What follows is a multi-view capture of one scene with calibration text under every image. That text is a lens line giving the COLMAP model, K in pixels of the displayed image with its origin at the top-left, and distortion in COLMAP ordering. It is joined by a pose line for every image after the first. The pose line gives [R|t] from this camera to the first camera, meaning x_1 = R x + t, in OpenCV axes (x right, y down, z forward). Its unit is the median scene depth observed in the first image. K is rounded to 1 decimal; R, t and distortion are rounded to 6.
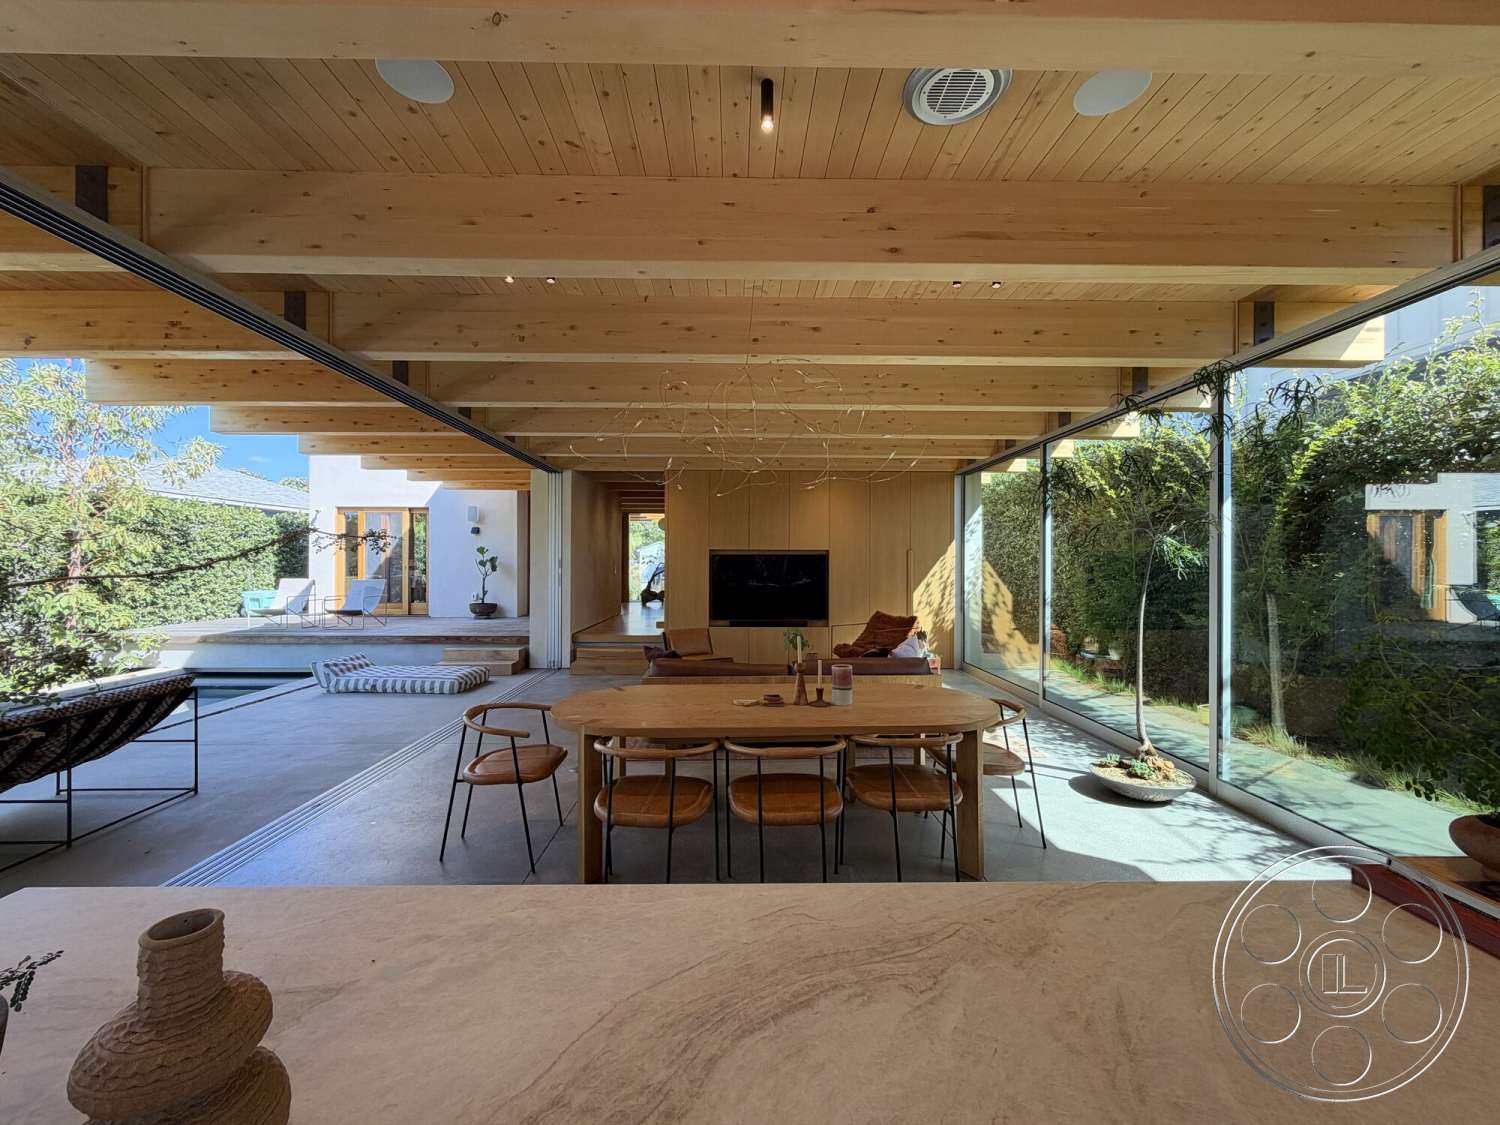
lens RADIAL K [[601.9, 0, 749.8], [0, 601.9, 563.4], [0, 0, 1]] dist [0.000664, 0.000723]
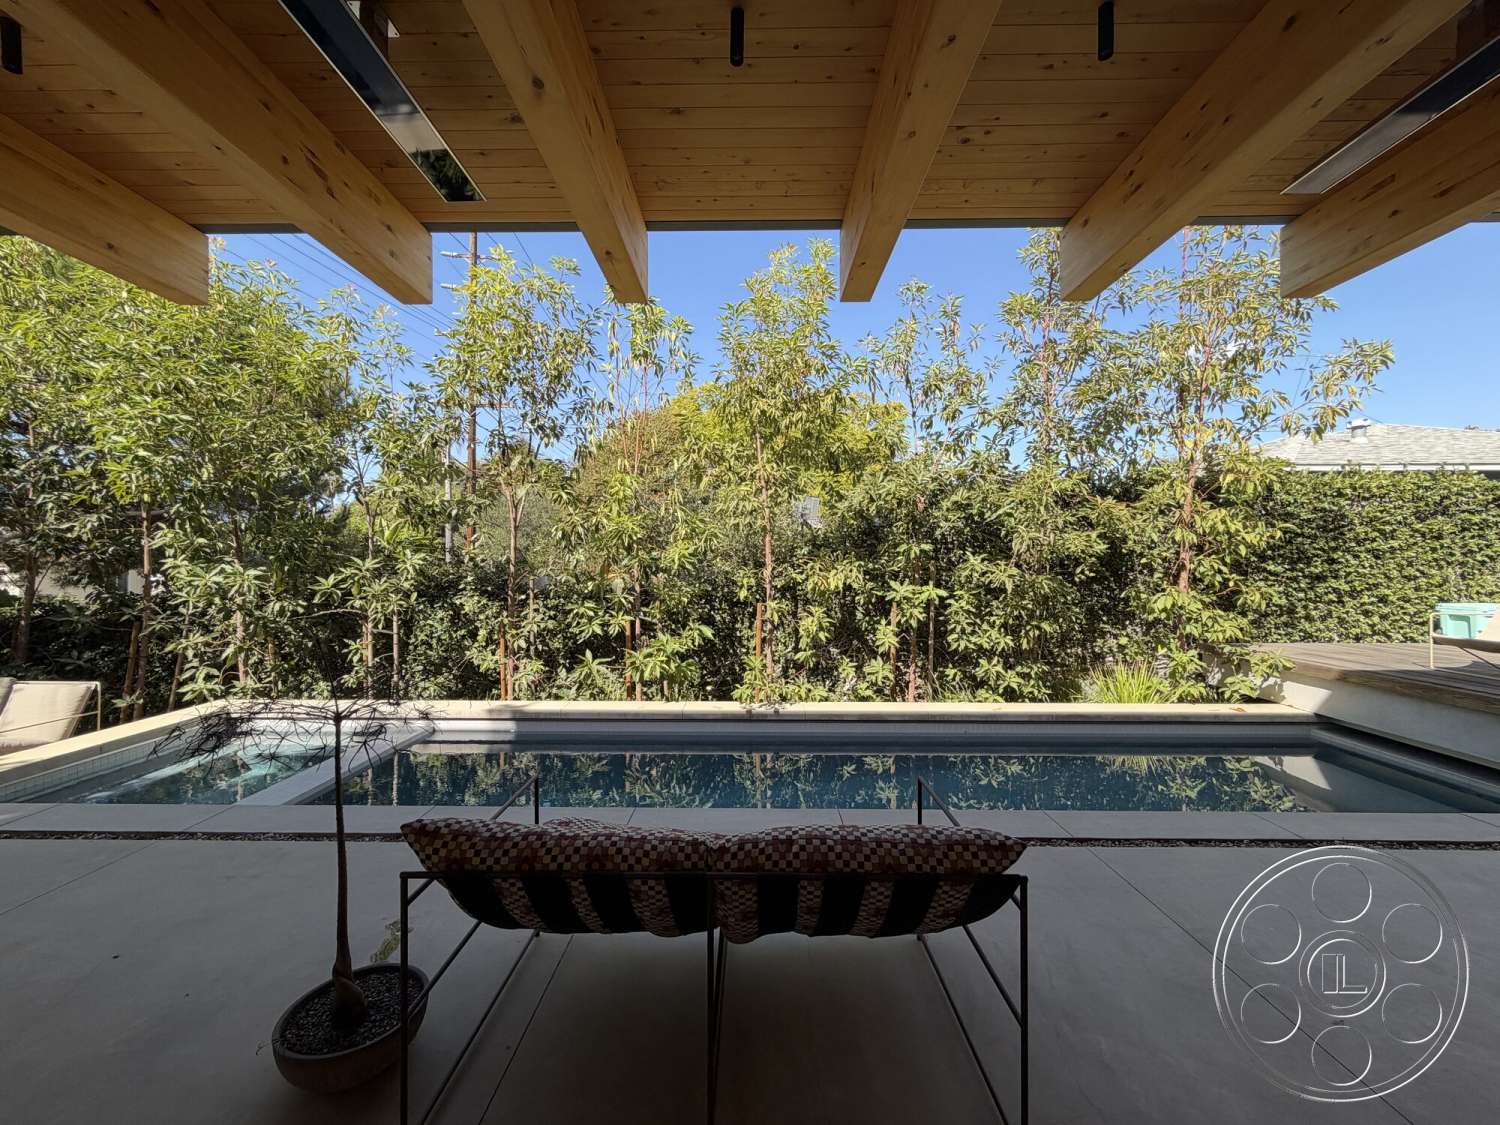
lens RADIAL K [[601.9, 0, 749.8], [0, 601.9, 561.2], [0, 0, 1]] dist [0.000664, 0.000723]
pose [[-0.029842, 0.002996, -0.999550, -0.215917], [-0.000838, 0.999995, 0.003023, 0.002295], [0.999554, 0.000928, -0.029840, 0.338668]]
